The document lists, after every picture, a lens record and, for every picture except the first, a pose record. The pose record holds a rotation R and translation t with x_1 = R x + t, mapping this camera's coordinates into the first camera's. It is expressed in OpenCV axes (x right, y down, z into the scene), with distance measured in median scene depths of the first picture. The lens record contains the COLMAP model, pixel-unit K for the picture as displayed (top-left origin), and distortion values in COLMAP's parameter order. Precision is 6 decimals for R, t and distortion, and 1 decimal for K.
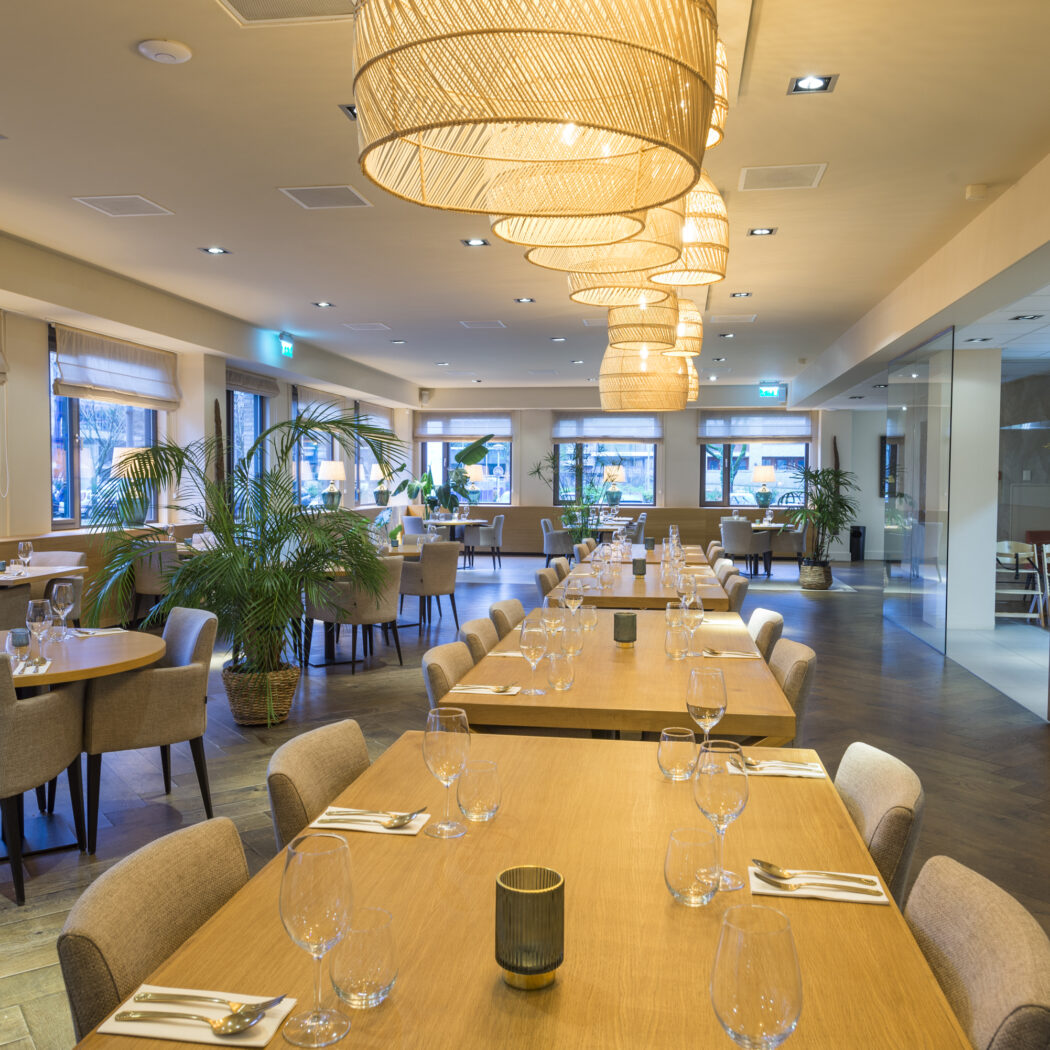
lens RADIAL K [[975.3, 0, 525.0], [0, 975.3, 525.0], [0, 0, 1]] dist [0.037972, -0.034381]
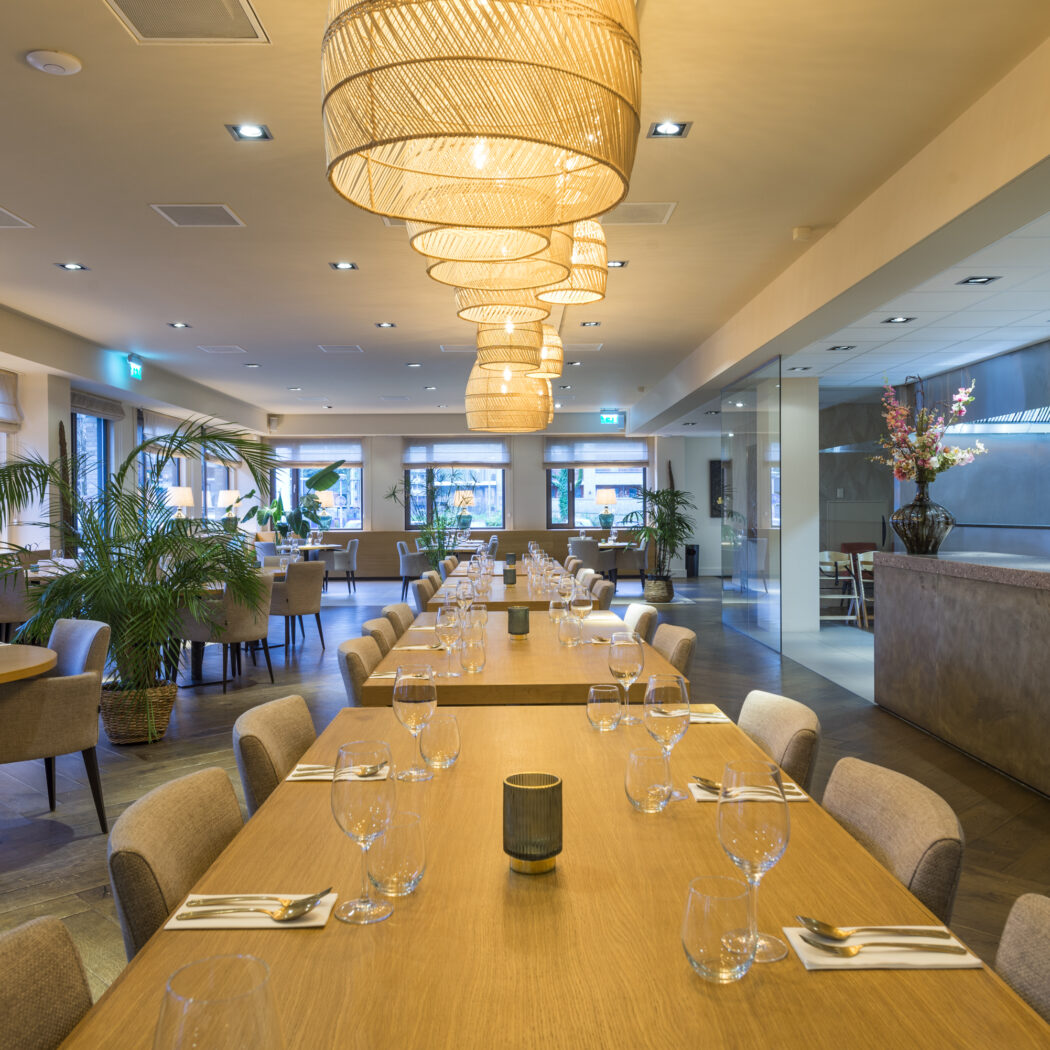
lens RADIAL K [[964.2, 0, 525.0], [0, 964.2, 525.0], [0, 0, 1]] dist [0.031948, -0.026431]
pose [[0.986129, -0.015256, 0.165280, -0.030927], [0.020402, 0.999357, -0.029481, 0.015326], [-0.164724, 0.032444, 0.985806, -0.022205]]
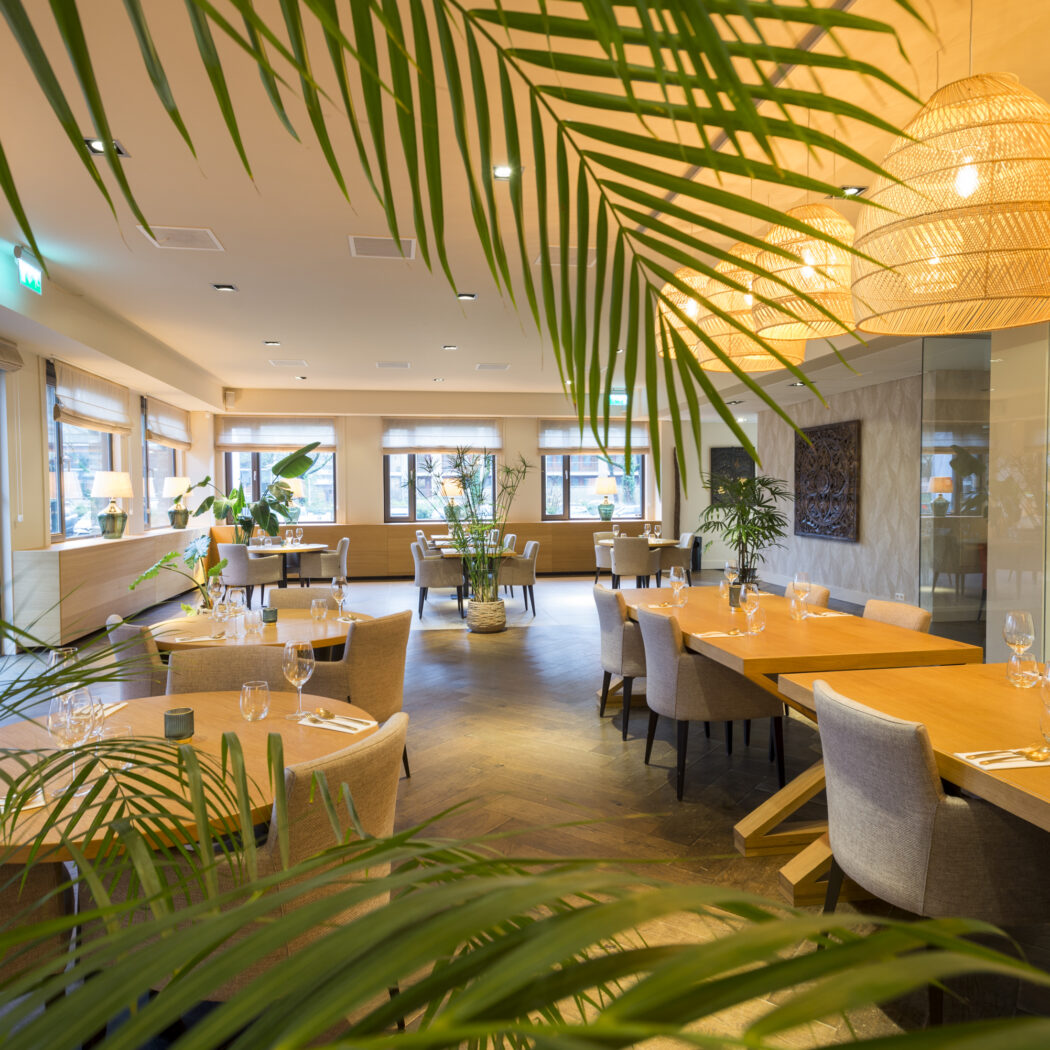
lens RADIAL K [[753.8, 0, 525.0], [0, 753.8, 525.0], [0, 0, 1]] dist [0.005750, 0.003889]
pose [[0.949132, -0.024731, 0.313907, -0.151095], [0.027073, 0.999629, -0.003102, -0.028003], [-0.313714, 0.011443, 0.949449, 0.670305]]
